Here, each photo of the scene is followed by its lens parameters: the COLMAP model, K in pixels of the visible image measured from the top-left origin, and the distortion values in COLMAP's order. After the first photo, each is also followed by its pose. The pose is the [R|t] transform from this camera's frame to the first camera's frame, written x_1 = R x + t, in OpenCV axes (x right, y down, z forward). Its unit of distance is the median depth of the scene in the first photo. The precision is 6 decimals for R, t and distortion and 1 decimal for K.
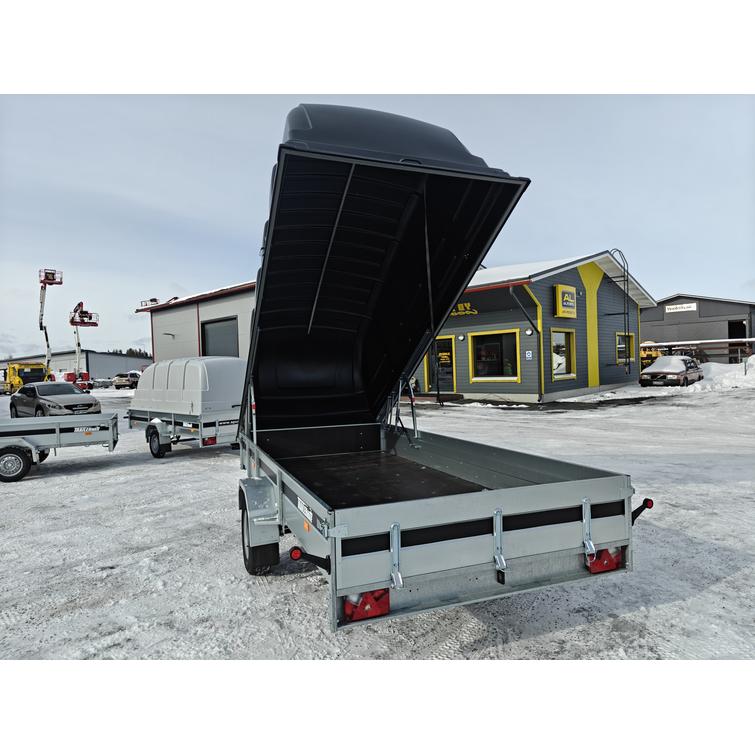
lens RADIAL K [[512.2, 0, 377.5], [0, 512.2, 377.5], [0, 0, 1]] dist [0.055209, -0.050290]
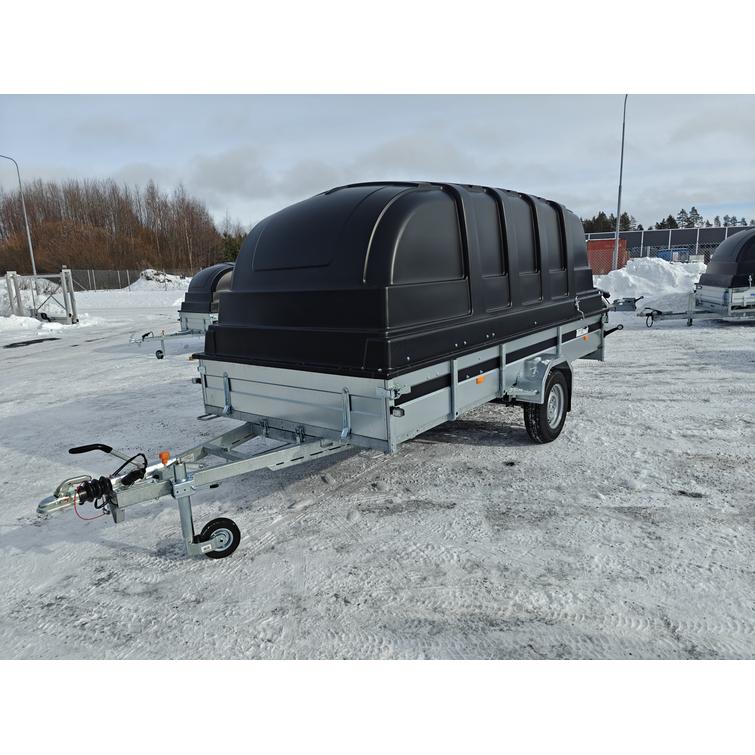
lens RADIAL K [[512.2, 0, 377.5], [0, 512.2, 377.5], [0, 0, 1]] dist [0.055209, -0.050290]
pose [[-0.497812, -0.120389, 0.858889, -1.085016], [0.072057, 0.981154, 0.179291, 0.039011], [-0.864286, 0.151142, -0.479755, 2.030801]]
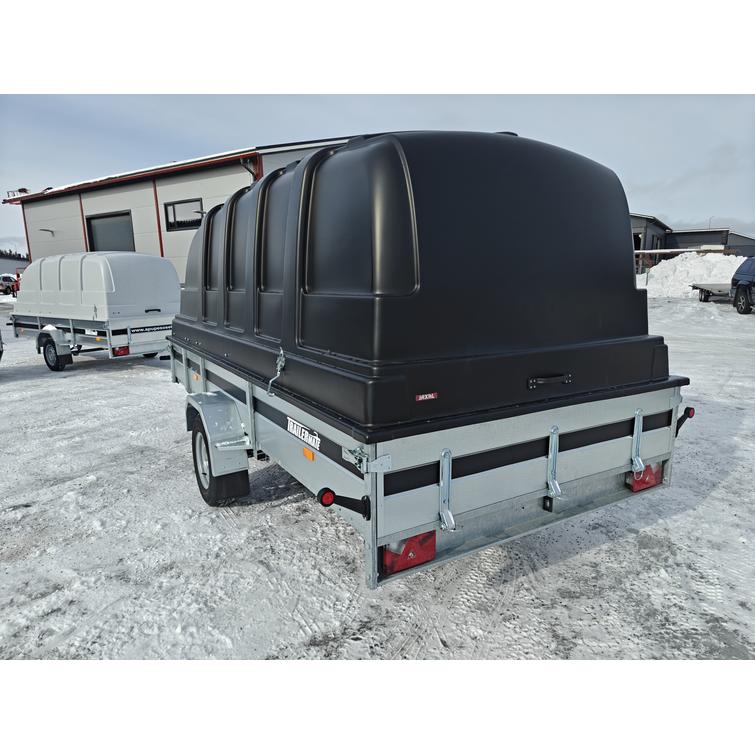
lens RADIAL K [[510.0, 0, 369.9], [0, 510.0, 381.8], [0, 0, 1]] dist [0.049644, -0.046616]
pose [[0.986367, -0.017744, 0.163601, -0.136895], [-0.012138, 0.983617, 0.179860, 0.033173], [-0.164113, -0.179393, 0.969992, 0.205094]]
